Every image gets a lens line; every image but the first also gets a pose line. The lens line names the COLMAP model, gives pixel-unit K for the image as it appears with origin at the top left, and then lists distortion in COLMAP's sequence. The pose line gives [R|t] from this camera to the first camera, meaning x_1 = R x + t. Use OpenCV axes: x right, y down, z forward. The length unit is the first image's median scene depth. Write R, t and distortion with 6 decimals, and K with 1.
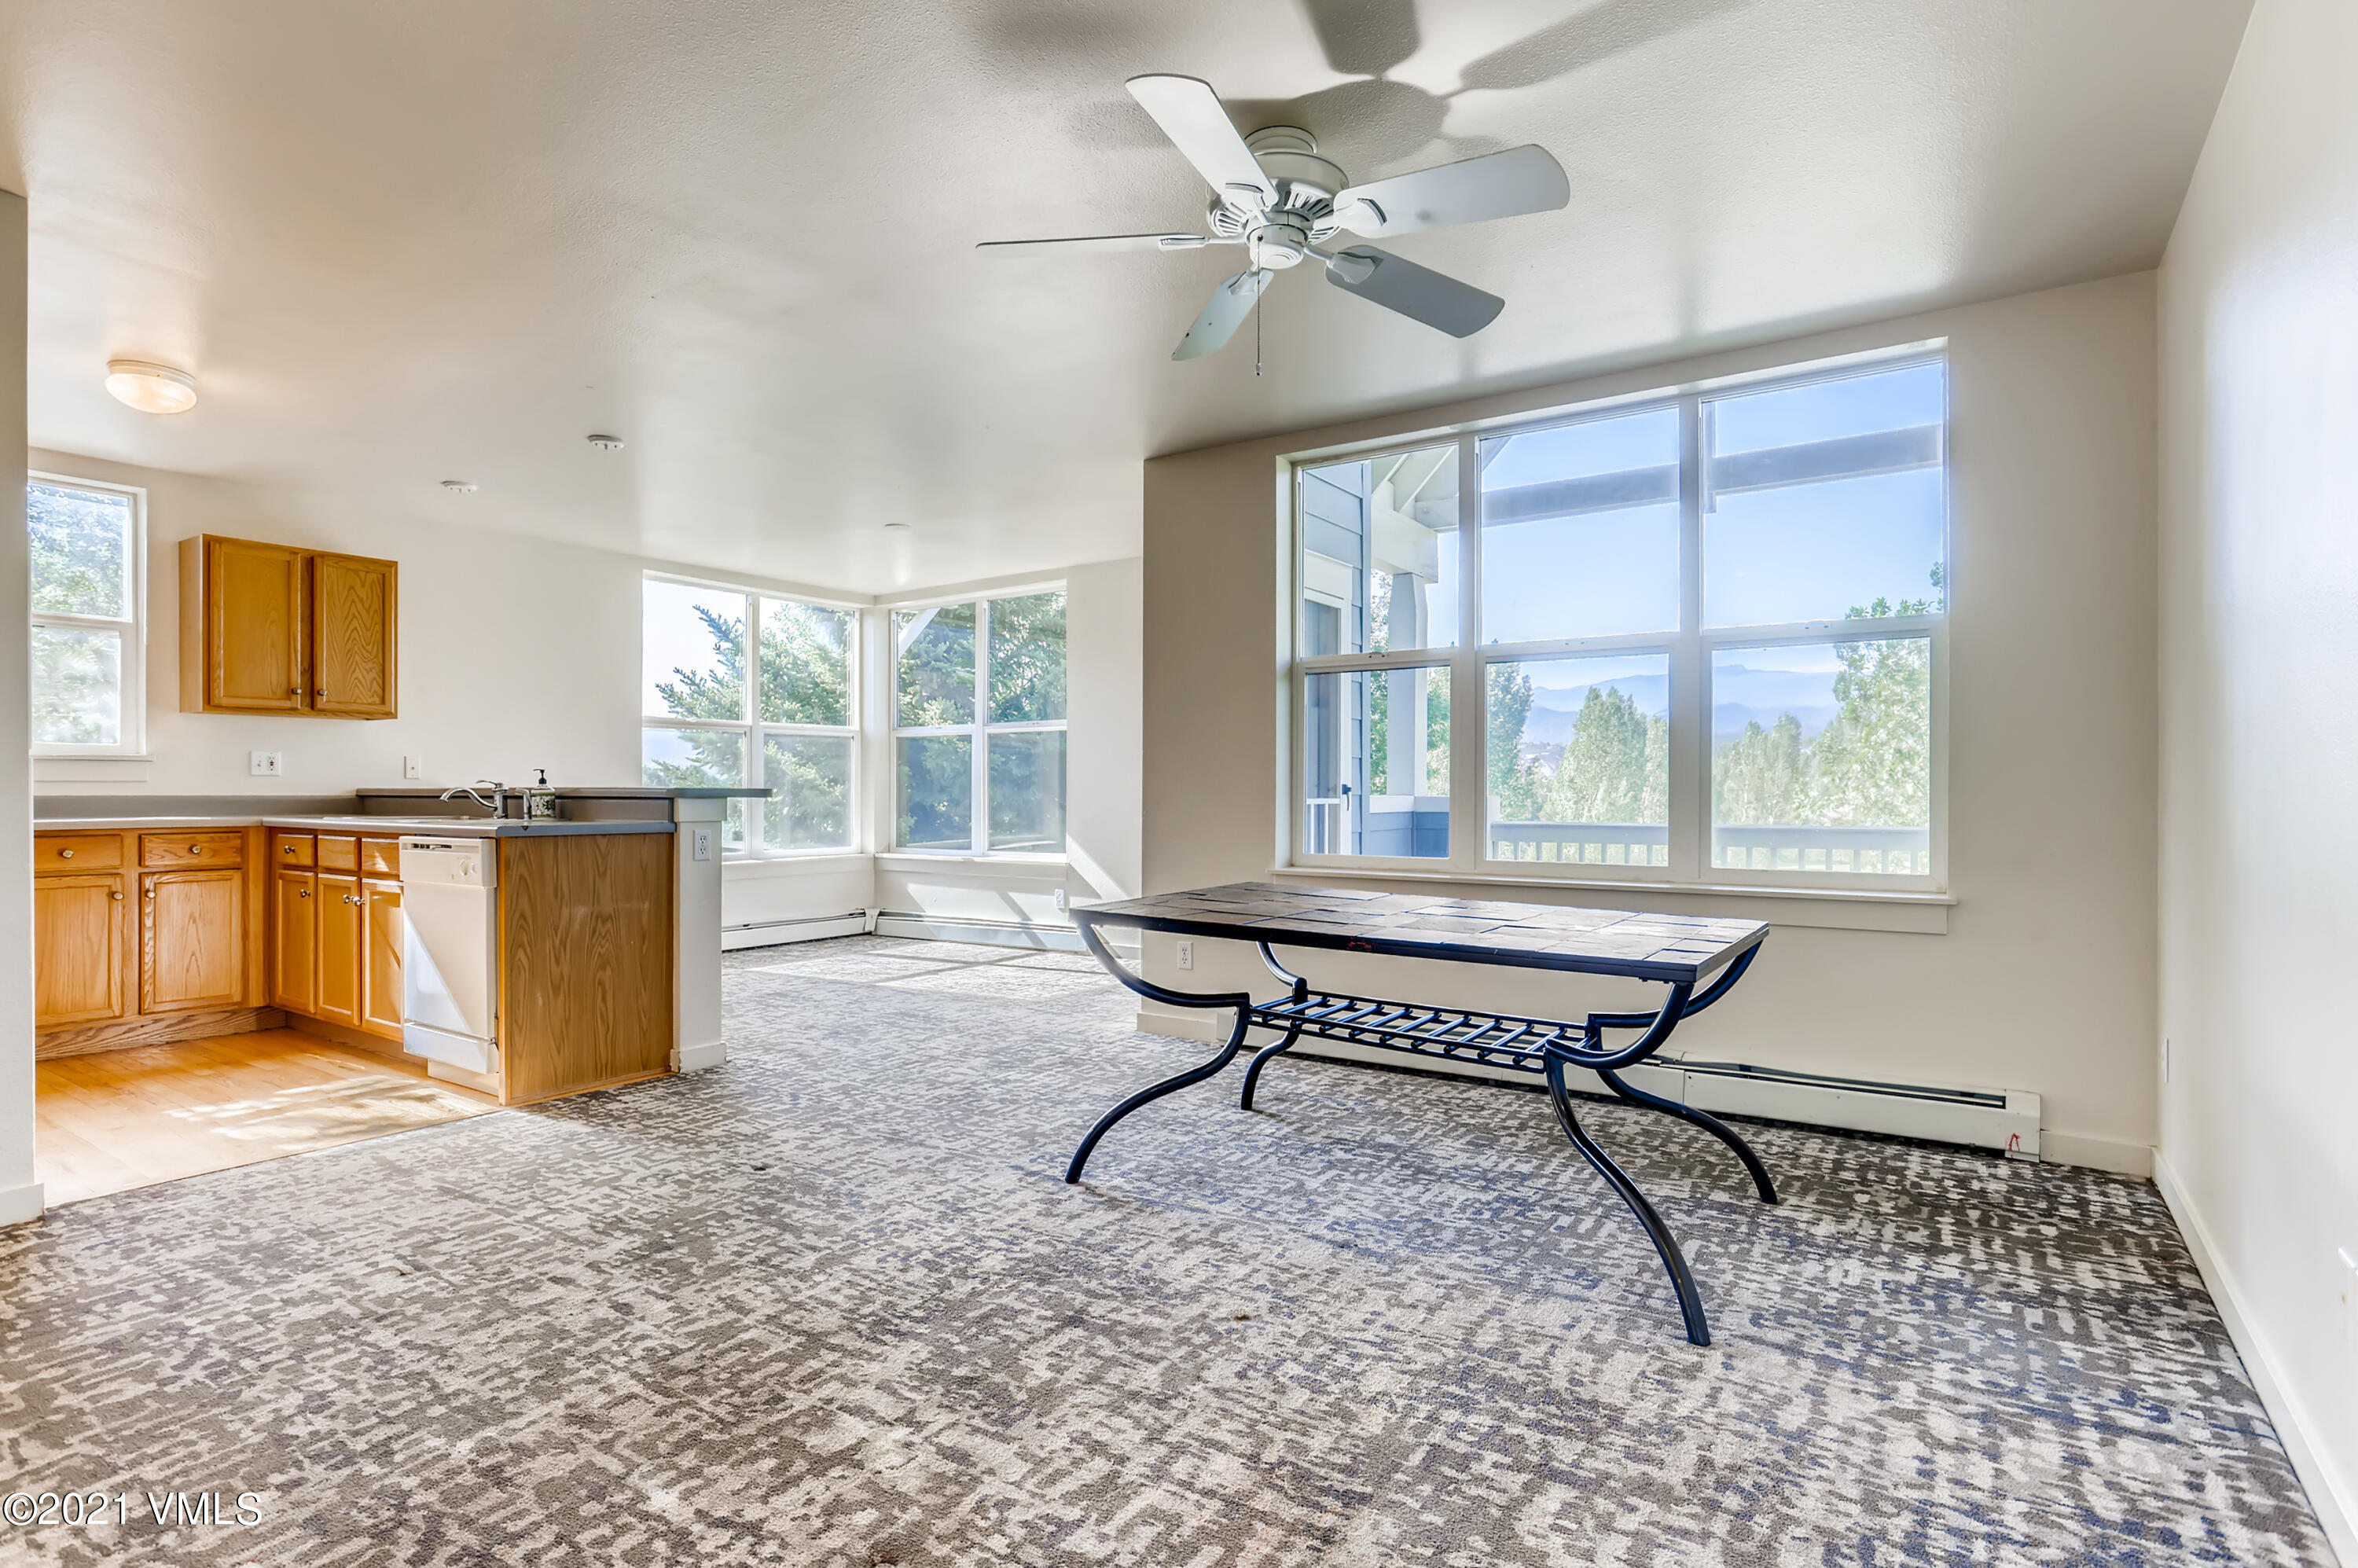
lens RADIAL K [[1167.5, 0, 1188.8], [0, 1167.5, 792.5], [0, 0, 1]] dist [-0.022440, 0.010547]
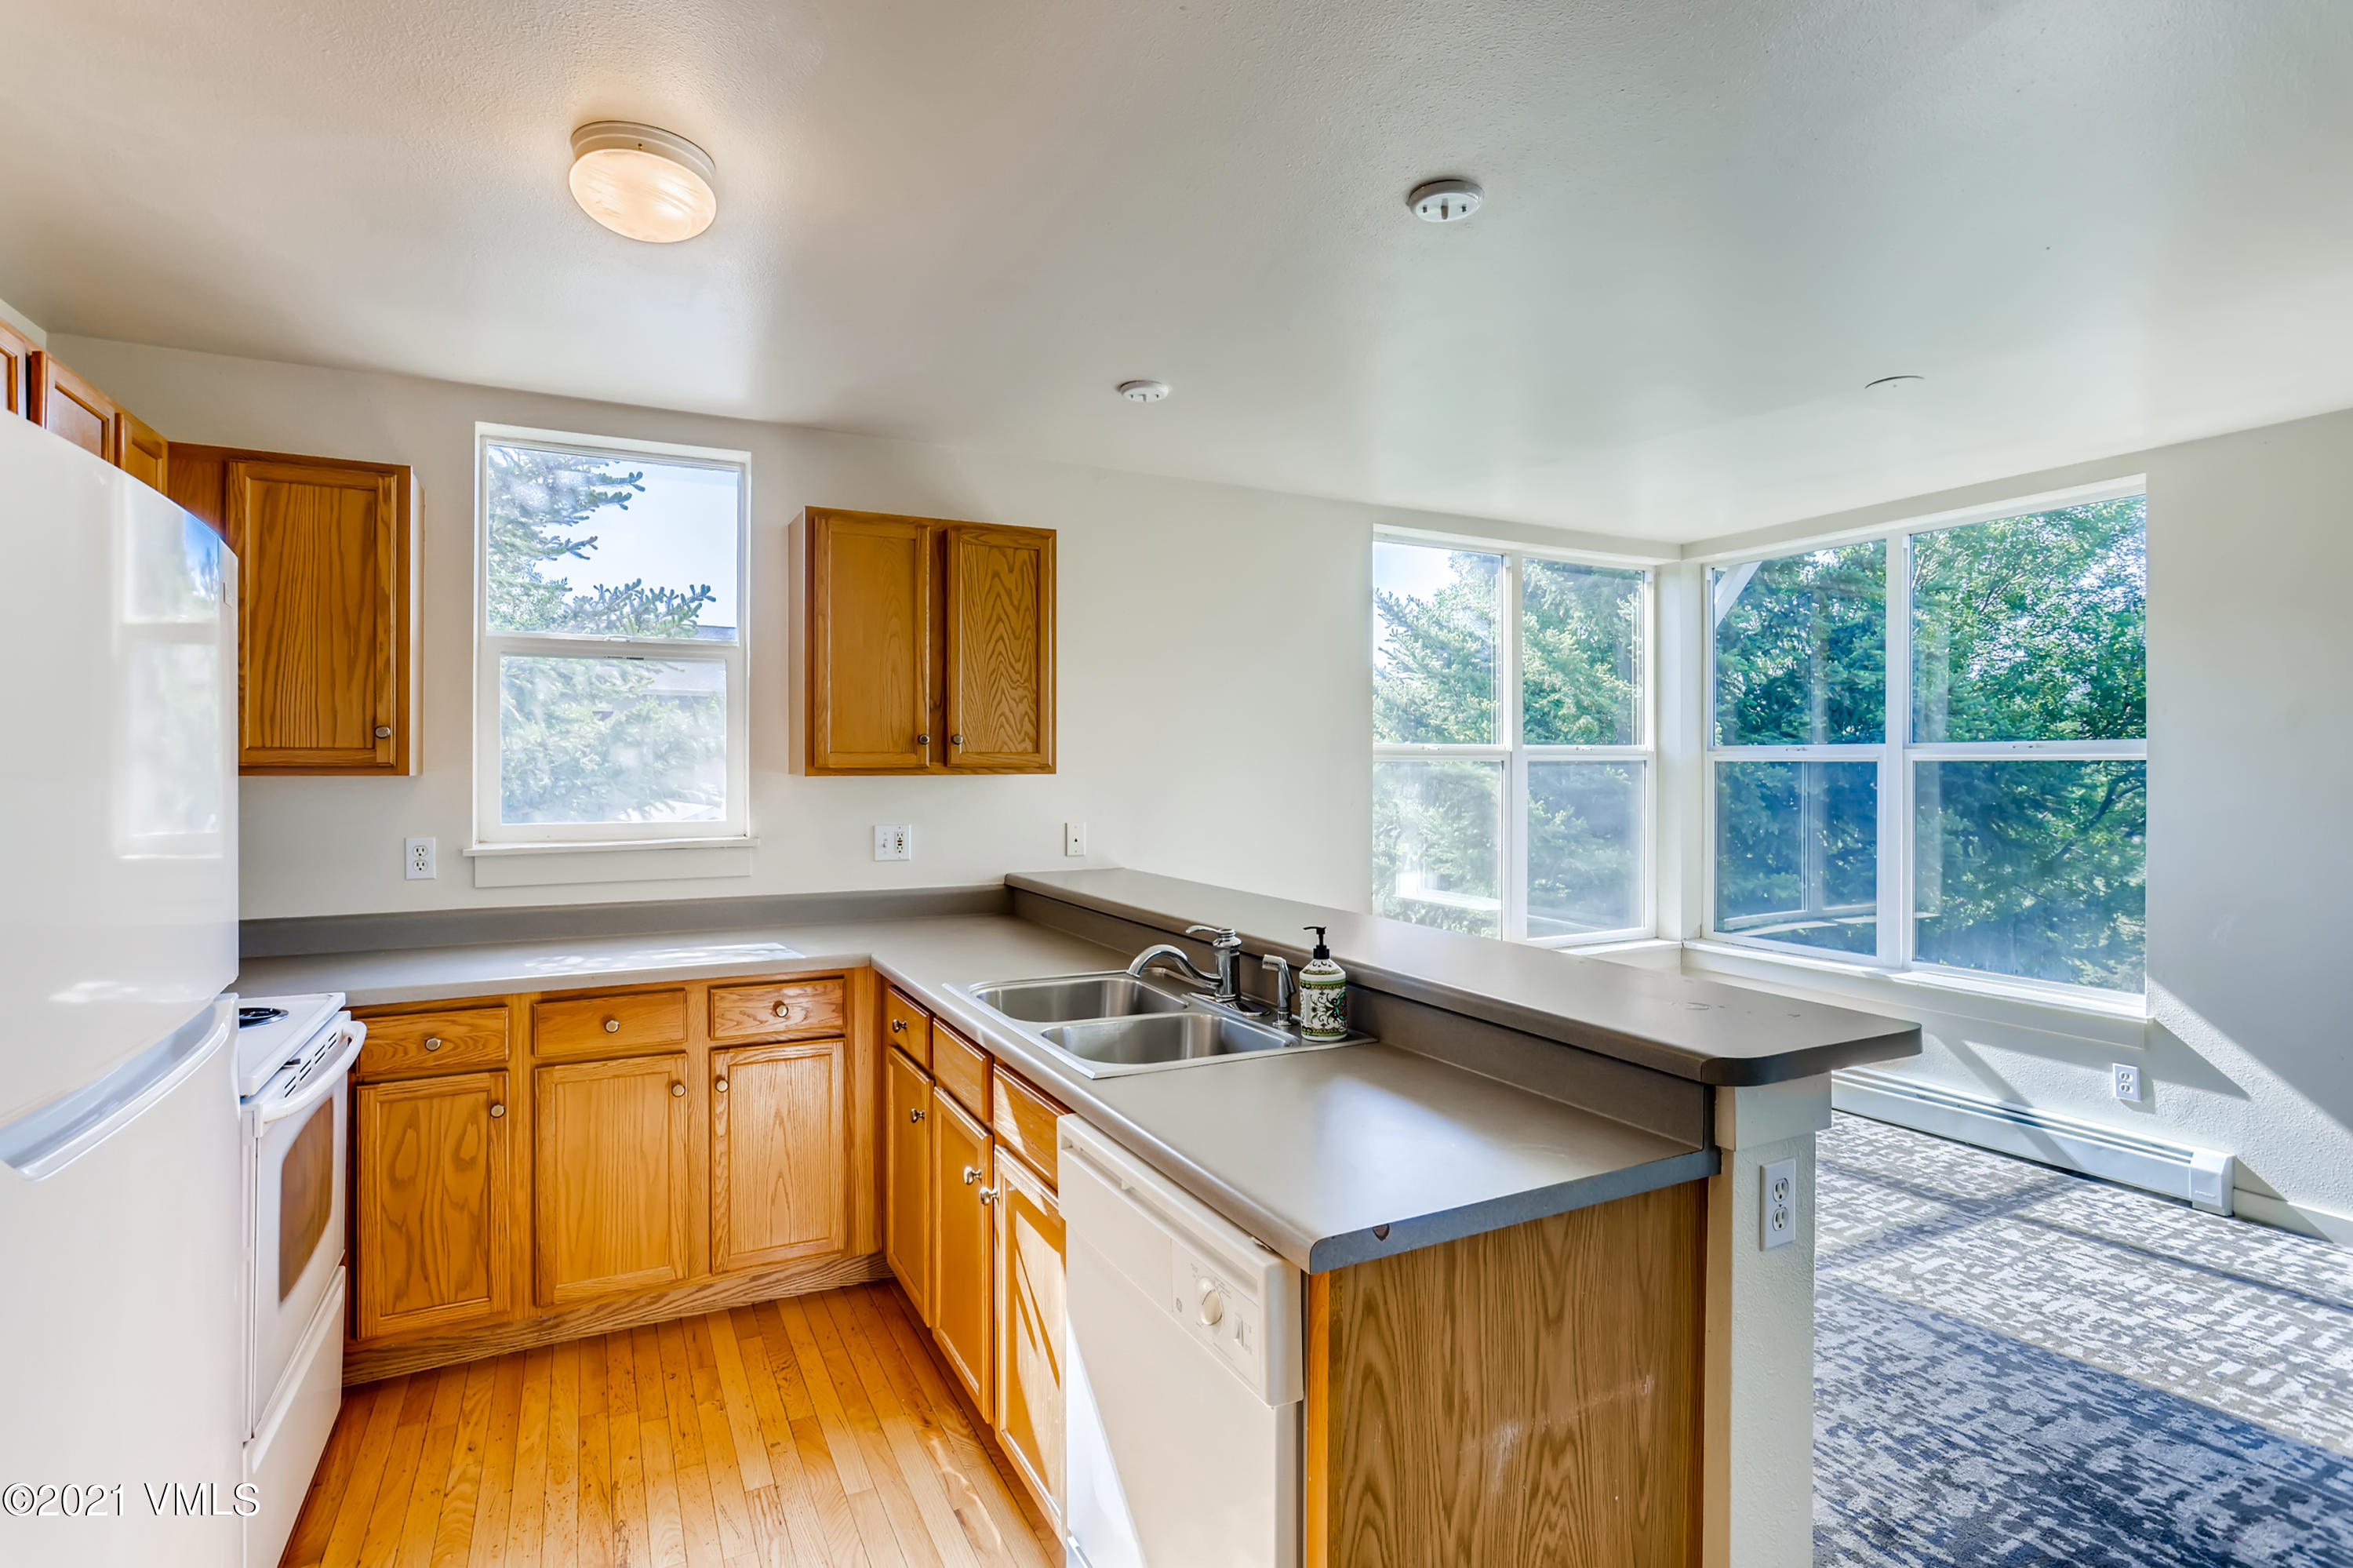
lens RADIAL K [[1152.1, 0, 1204.3], [0, 1152.1, 756.2], [0, 0, 1]] dist [-0.021053, 0.012212]
pose [[0.890487, -0.002979, -0.454999, -0.396386], [0.000287, 0.999982, -0.005985, -0.086493], [0.455008, 0.005199, 0.890472, 0.581229]]
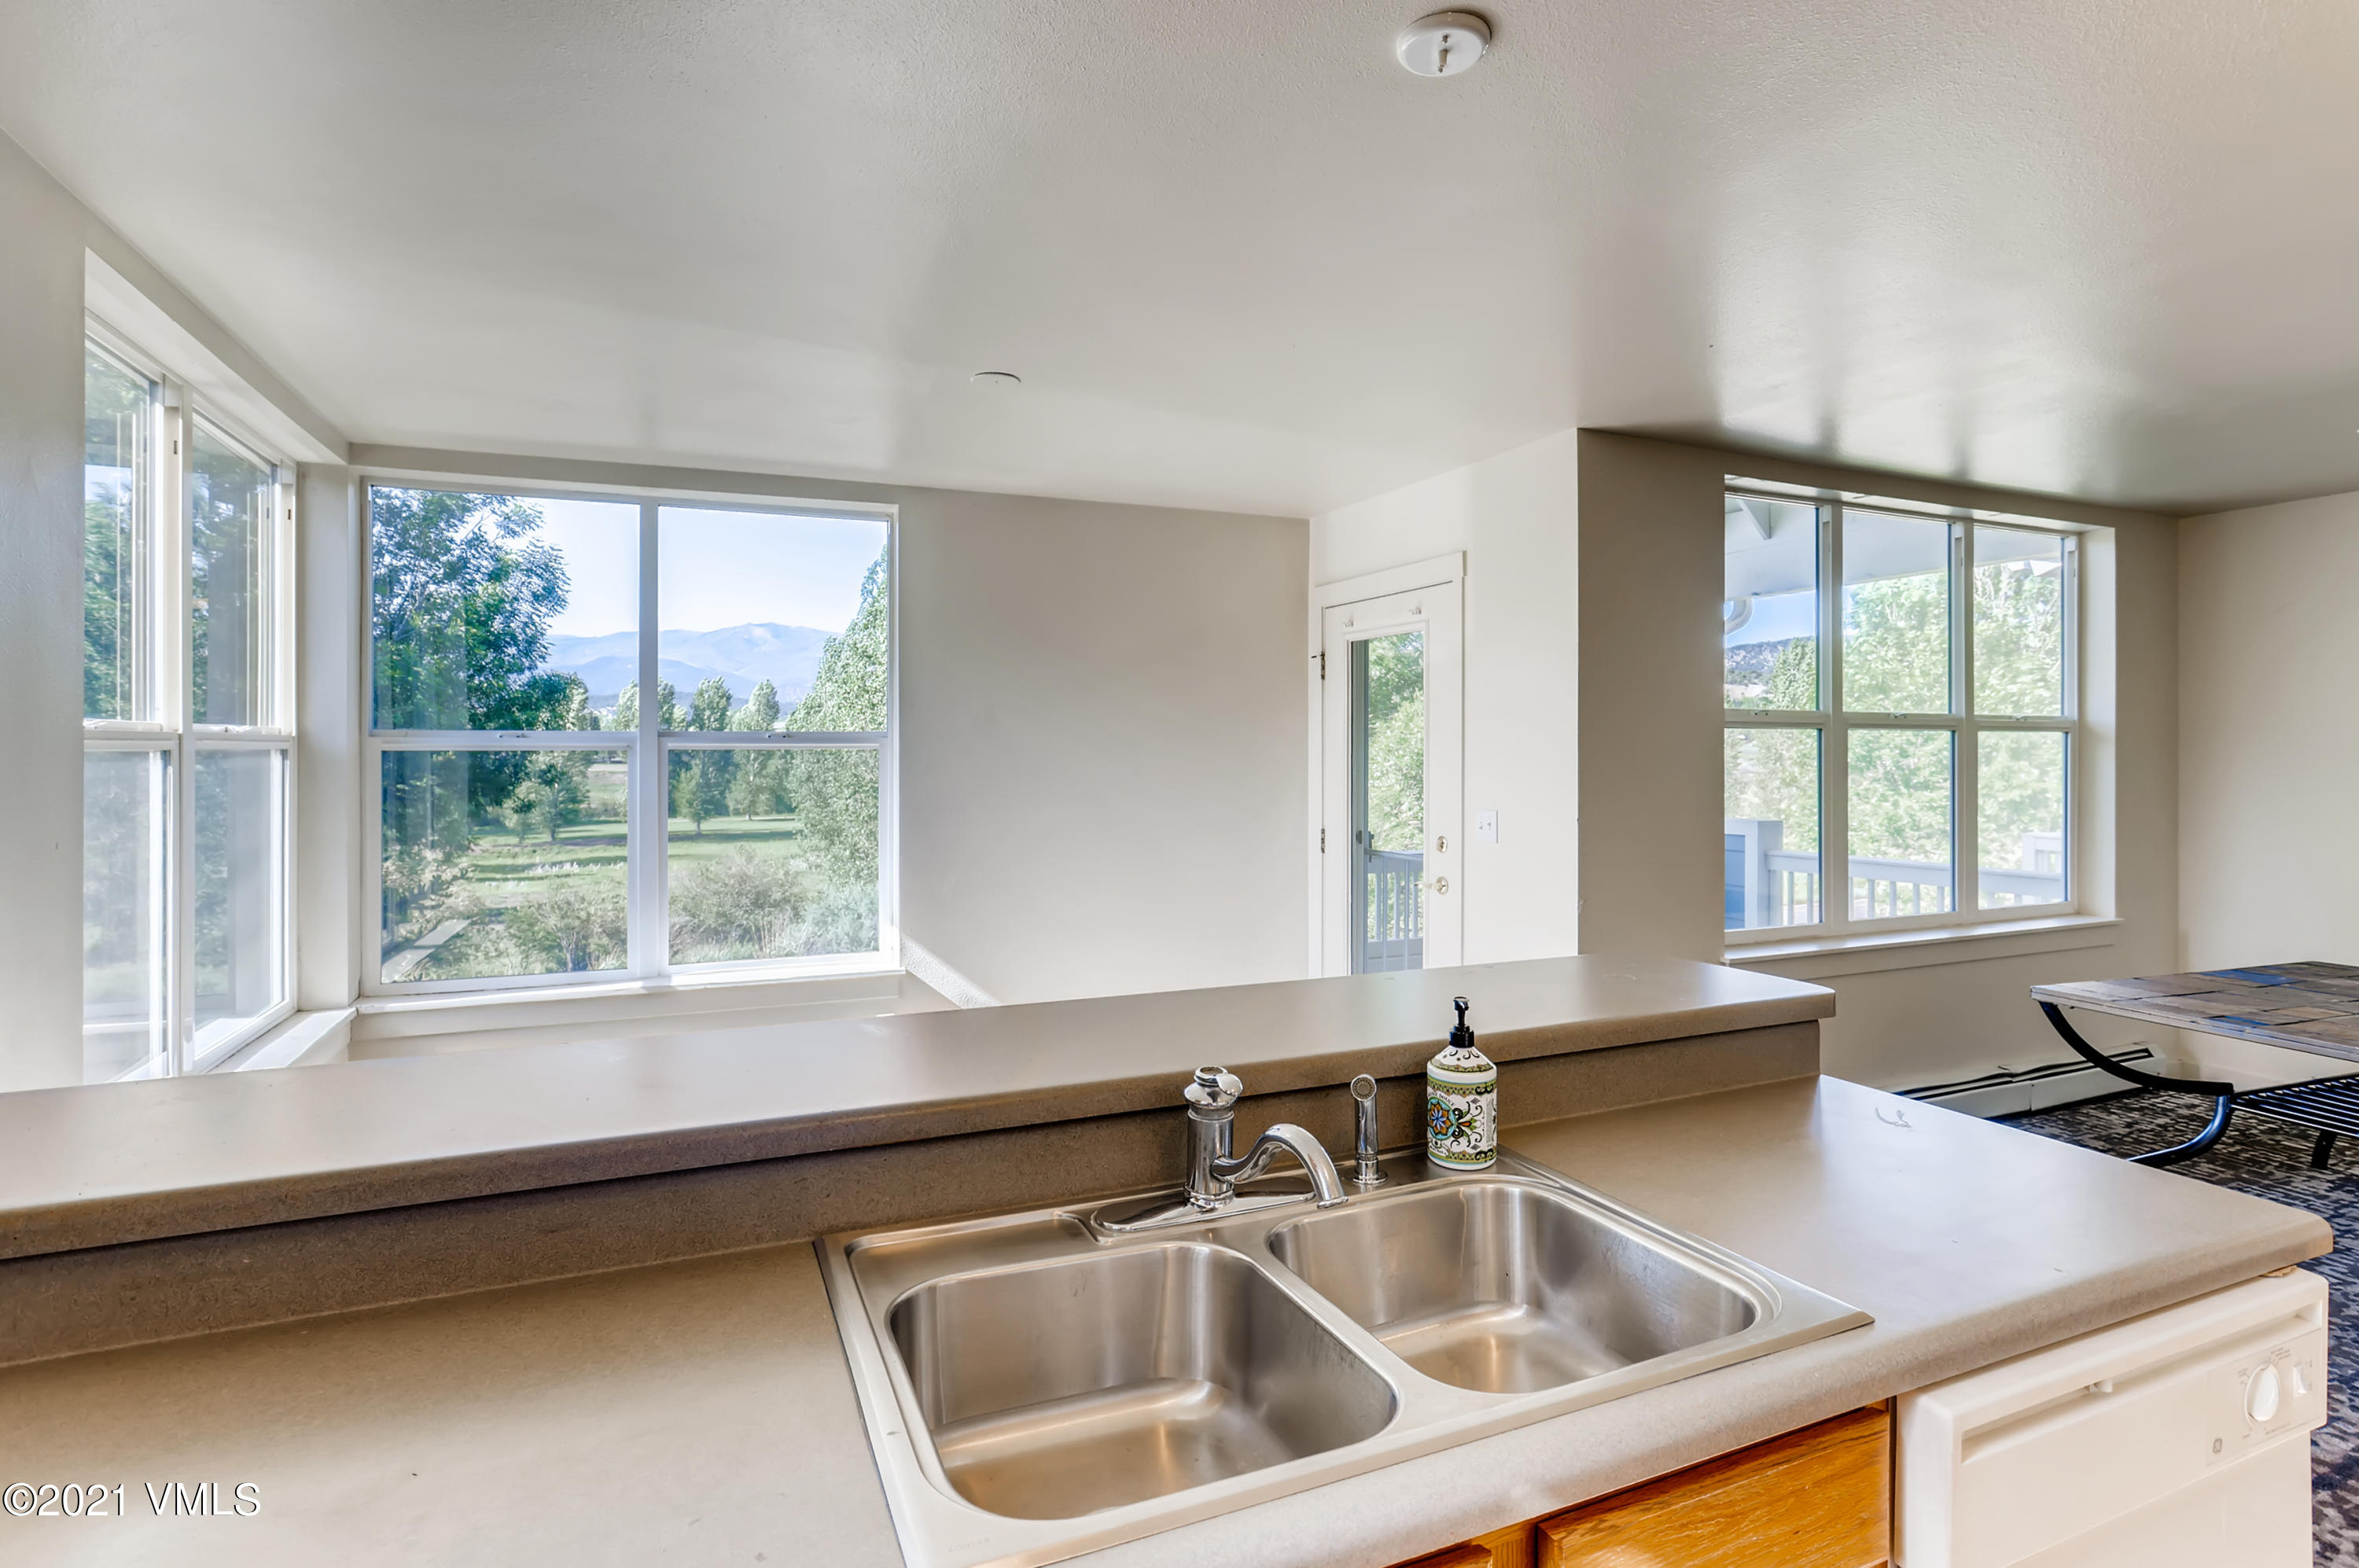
lens RADIAL K [[1168.1, 0, 1170.5], [0, 1168.1, 764.0], [0, 0, 1]] dist [-0.022440, 0.010547]
pose [[0.546951, -0.004384, 0.837153, -0.941285], [-0.004281, 0.999959, 0.008033, -0.088764], [-0.837154, -0.007977, 0.546910, 0.949738]]
